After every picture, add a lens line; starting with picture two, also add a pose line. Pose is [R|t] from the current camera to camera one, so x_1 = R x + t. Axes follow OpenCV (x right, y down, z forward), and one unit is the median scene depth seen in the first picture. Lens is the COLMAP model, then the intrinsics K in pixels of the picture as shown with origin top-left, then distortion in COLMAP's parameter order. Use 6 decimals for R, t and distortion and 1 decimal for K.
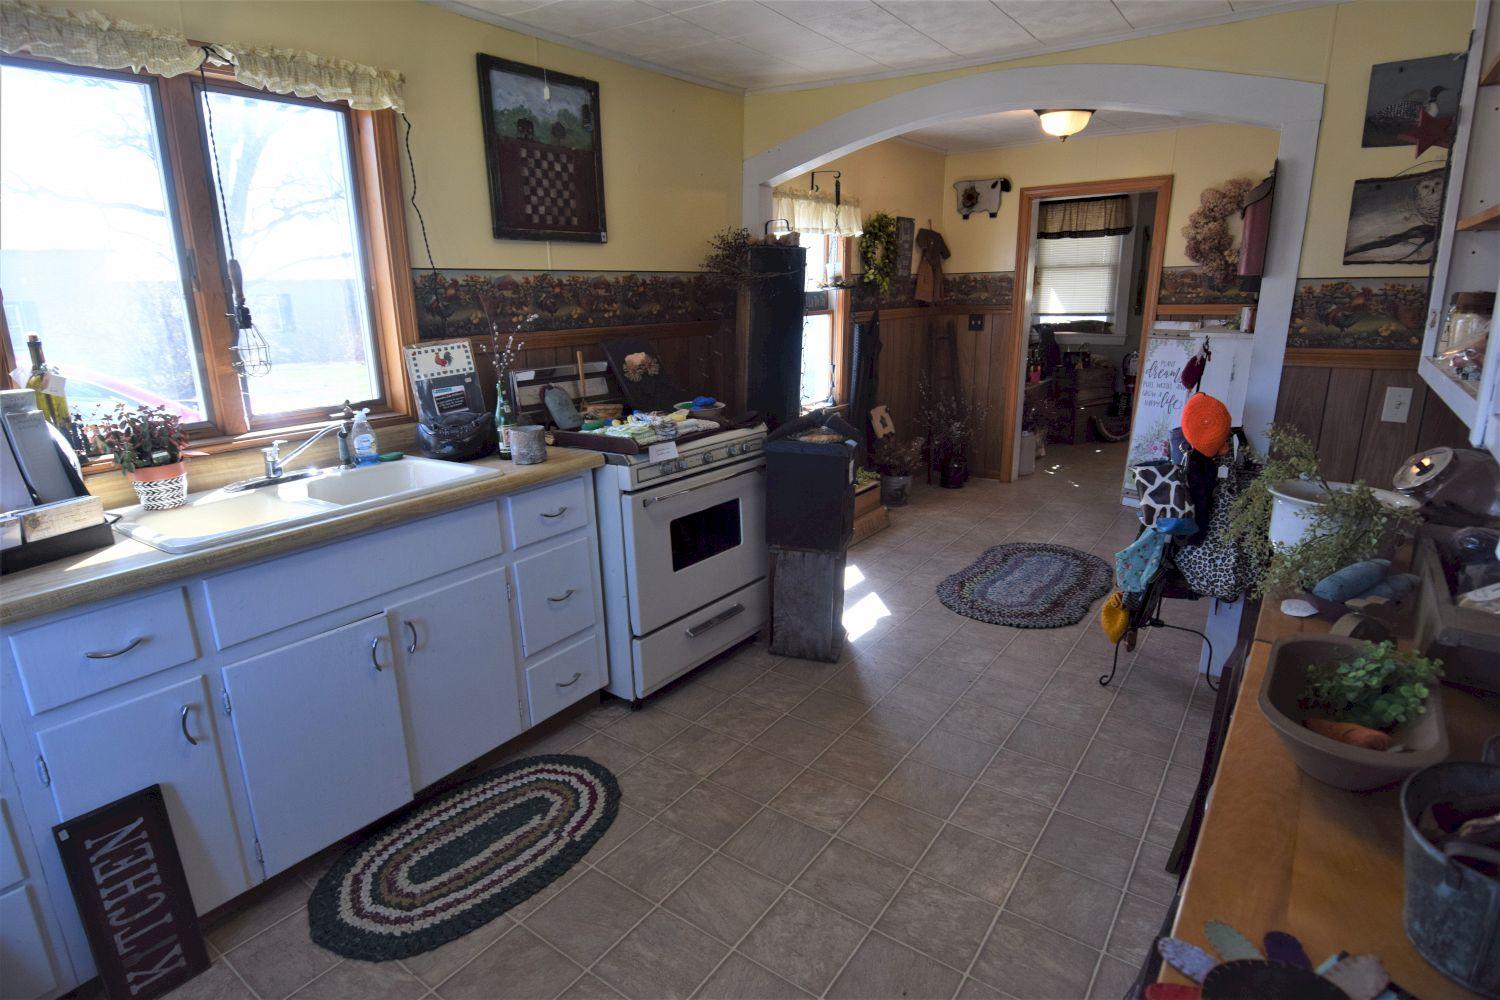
lens RADIAL K [[778.3, 0, 755.8], [0, 778.3, 494.4], [0, 0, 1]] dist [0.054446, -0.055385]
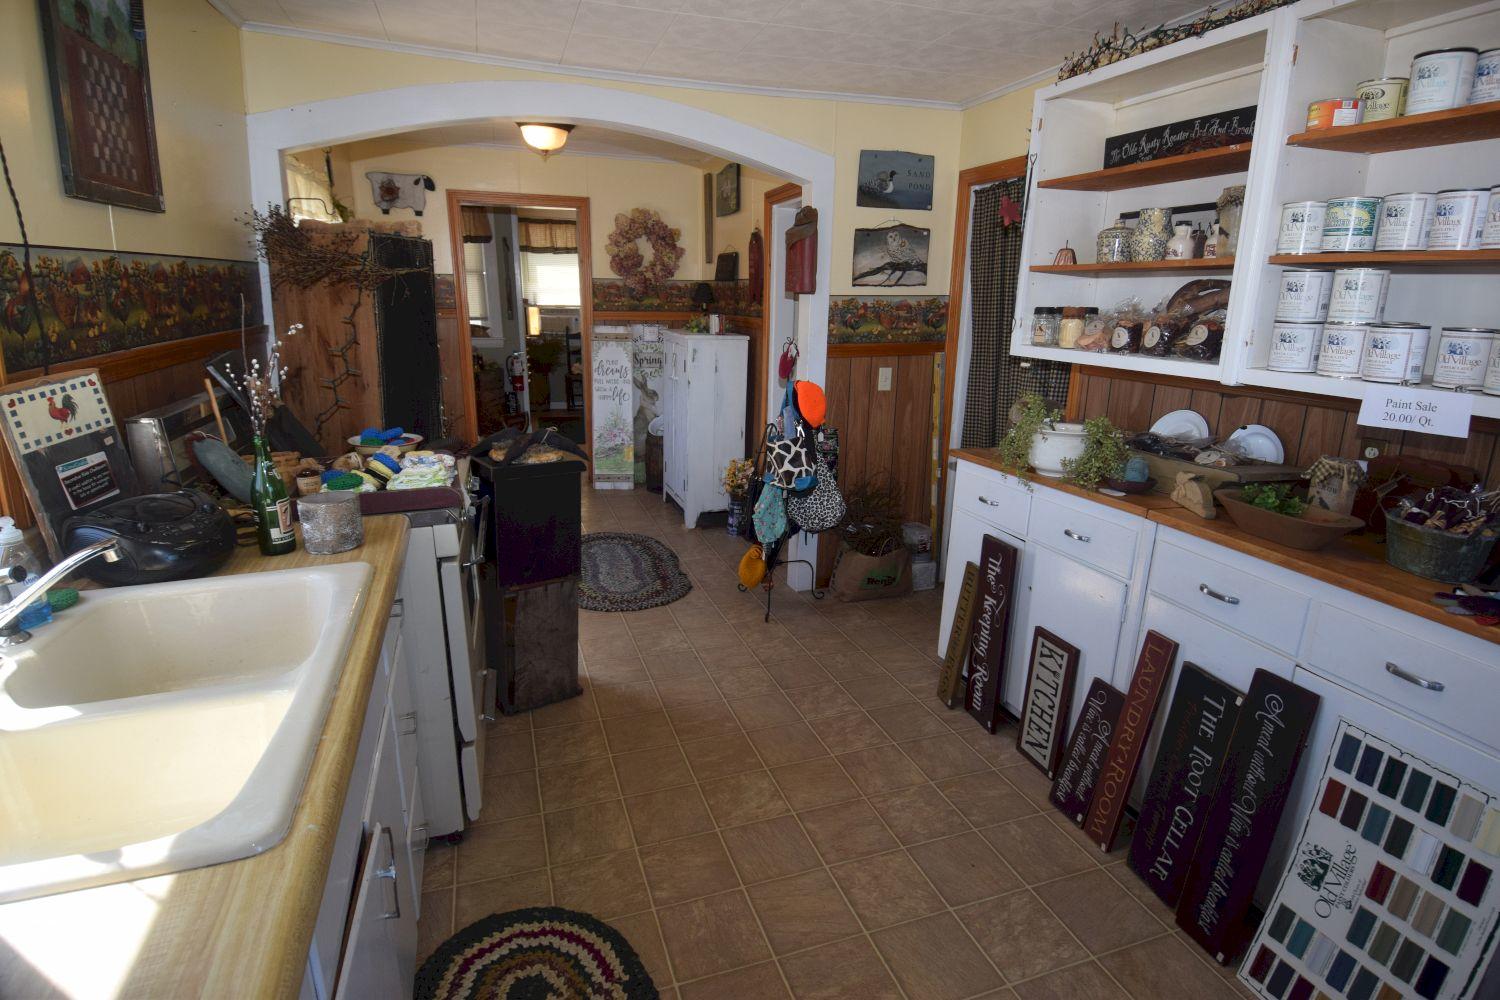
lens RADIAL K [[778.3, 0, 755.8], [0, 778.3, 494.4], [0, 0, 1]] dist [0.054446, -0.055385]
pose [[0.579489, -0.182083, 0.794379, -0.554143], [0.184338, 0.978746, 0.089870, -0.072821], [-0.793859, 0.094356, 0.600737, 0.289942]]
